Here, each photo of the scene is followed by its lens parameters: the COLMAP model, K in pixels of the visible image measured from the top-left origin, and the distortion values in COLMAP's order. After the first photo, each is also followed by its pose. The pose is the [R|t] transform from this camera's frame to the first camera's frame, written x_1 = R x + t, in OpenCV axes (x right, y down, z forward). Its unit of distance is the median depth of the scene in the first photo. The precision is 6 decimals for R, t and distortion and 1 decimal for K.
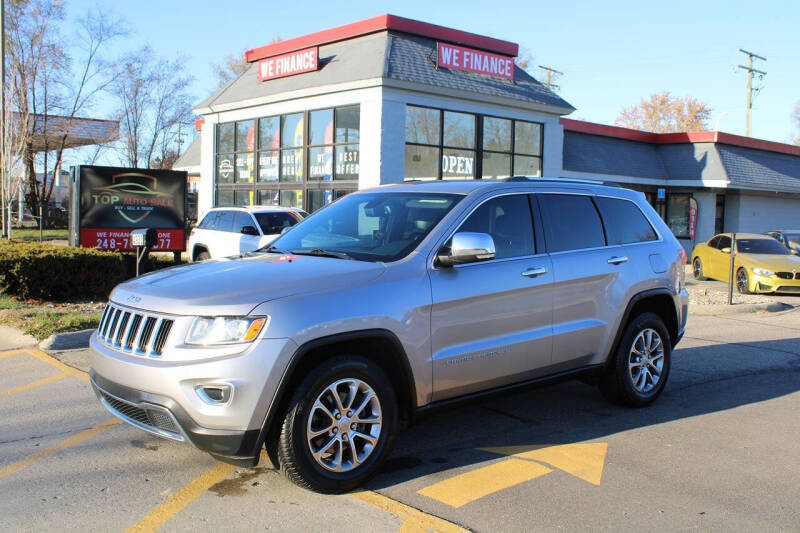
lens RADIAL K [[781.0, 0, 404.8], [0, 781.0, 275.1], [0, 0, 1]] dist [-0.069548, 0.000000]
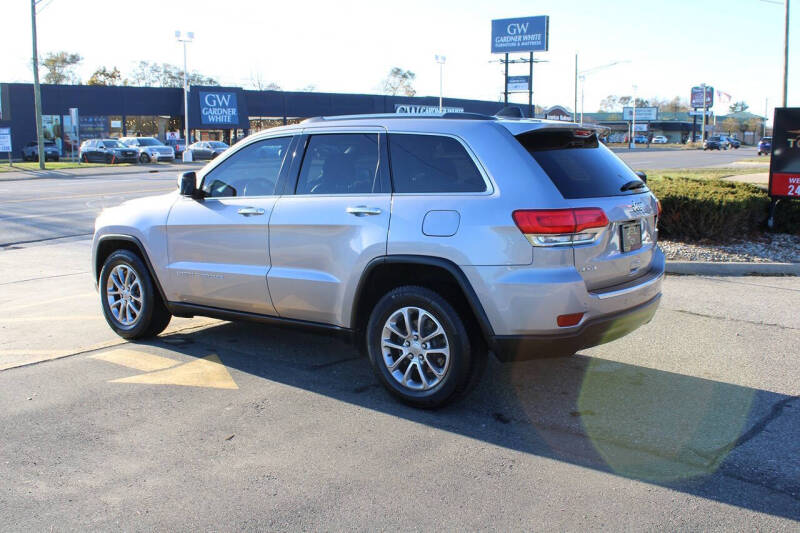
lens RADIAL K [[781.0, 0, 400.0], [0, 781.0, 260.8], [0, 0, 1]] dist [-0.069548, 0.000000]
pose [[0.241712, 0.129005, -0.961734, 0.244386], [-0.078115, 0.990493, 0.113230, -0.014432], [0.967199, 0.047757, 0.249492, 0.185553]]
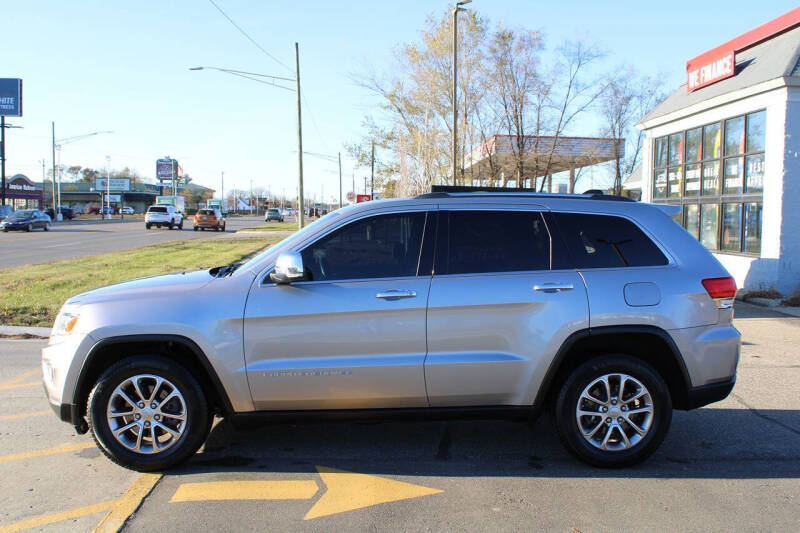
lens RADIAL K [[781.0, 0, 406.0], [0, 781.0, 254.4], [0, 0, 1]] dist [-0.069548, 0.000000]
pose [[0.790194, 0.020568, -0.612511, 0.149962], [-0.048220, 0.998425, -0.028681, -0.005291], [0.610956, 0.052199, 0.789942, 0.048976]]
